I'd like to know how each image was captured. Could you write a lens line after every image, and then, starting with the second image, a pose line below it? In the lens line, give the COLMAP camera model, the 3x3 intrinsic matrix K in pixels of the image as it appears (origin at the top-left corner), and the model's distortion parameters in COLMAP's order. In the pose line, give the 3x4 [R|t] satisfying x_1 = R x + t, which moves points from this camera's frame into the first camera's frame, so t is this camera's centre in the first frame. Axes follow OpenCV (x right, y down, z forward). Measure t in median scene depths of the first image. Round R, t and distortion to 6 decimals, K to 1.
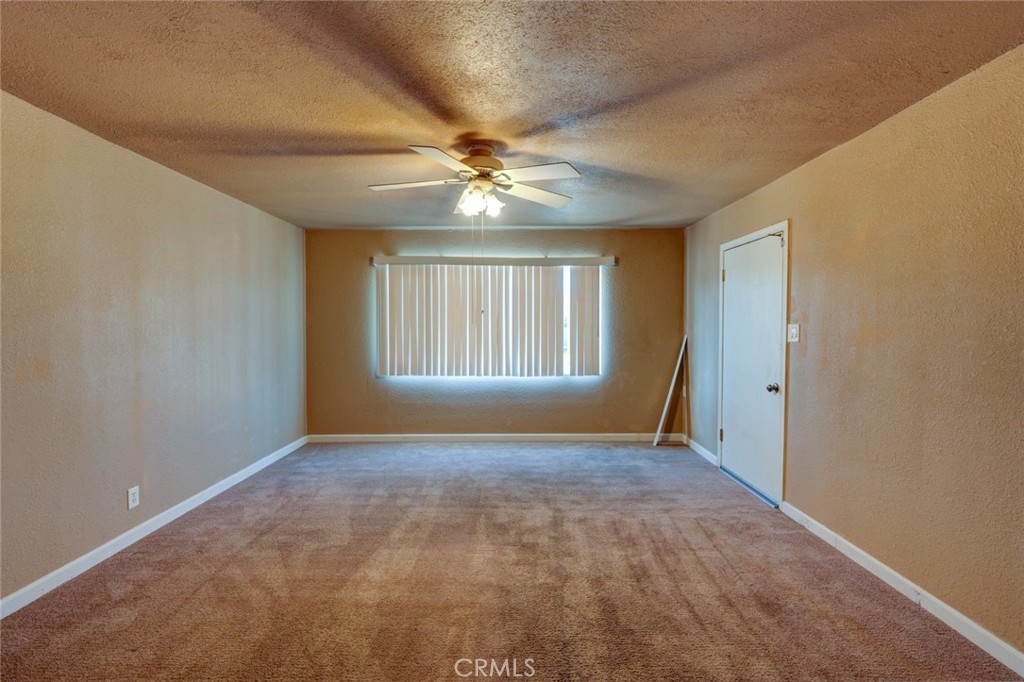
lens RADIAL K [[469.8, 0, 520.5], [0, 469.8, 337.7], [0, 0, 1]] dist [-0.009392, 0.004222]
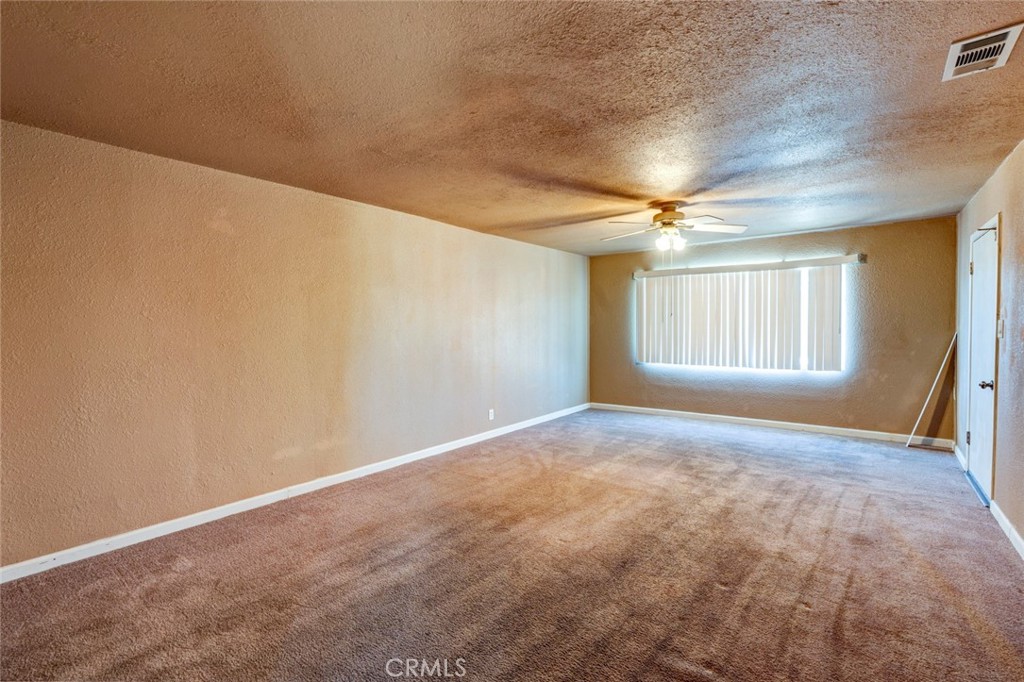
lens RADIAL K [[469.8, 0, 510.8], [0, 469.8, 338.5], [0, 0, 1]] dist [-0.009392, 0.004222]
pose [[0.780840, 0.011077, -0.624633, 0.368006], [-0.008327, 0.999939, 0.007324, 0.011019], [0.624675, -0.000517, 0.780884, -0.384559]]
